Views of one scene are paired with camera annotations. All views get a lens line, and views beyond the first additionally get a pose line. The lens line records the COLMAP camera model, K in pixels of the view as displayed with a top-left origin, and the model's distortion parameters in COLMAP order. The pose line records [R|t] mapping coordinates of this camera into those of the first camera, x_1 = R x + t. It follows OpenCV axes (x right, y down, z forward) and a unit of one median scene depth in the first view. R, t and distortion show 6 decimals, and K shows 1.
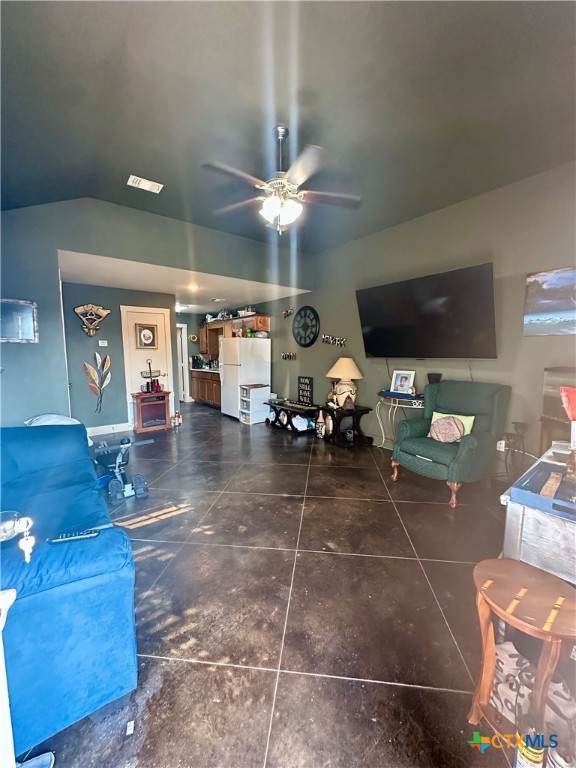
lens RADIAL K [[307.8, 0, 290.1], [0, 307.8, 386.6], [0, 0, 1]] dist [-0.000933, -0.000029]
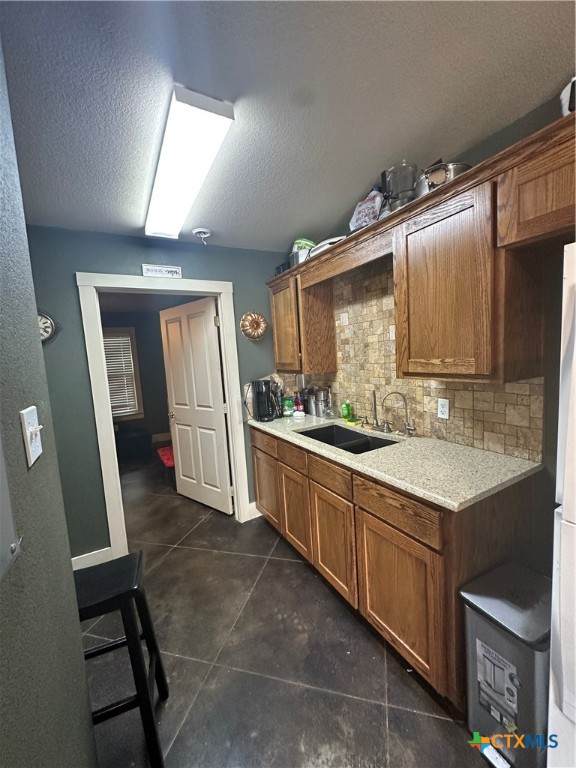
lens RADIAL K [[307.8, 0, 290.1], [0, 307.8, 386.6], [0, 0, 1]] dist [-0.000933, -0.000029]
pose [[0.982733, -0.040331, -0.180579, -0.221273], [0.040652, 0.999172, -0.001925, -0.091583], [0.180507, -0.005450, 0.983559, 0.688588]]
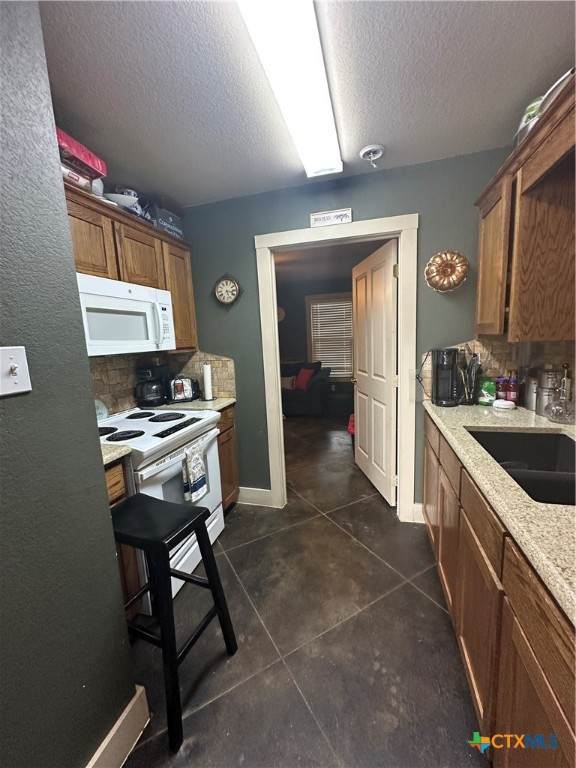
lens RADIAL K [[307.6, 0, 288.0], [0, 307.6, 384.0], [0, 0, 1]] dist [-0.000809, -0.000235]
pose [[0.570551, 0.101323, -0.814988, -0.185645], [-0.043379, 0.994693, 0.093296, -0.089939], [0.820116, -0.017877, 0.571918, 0.769737]]
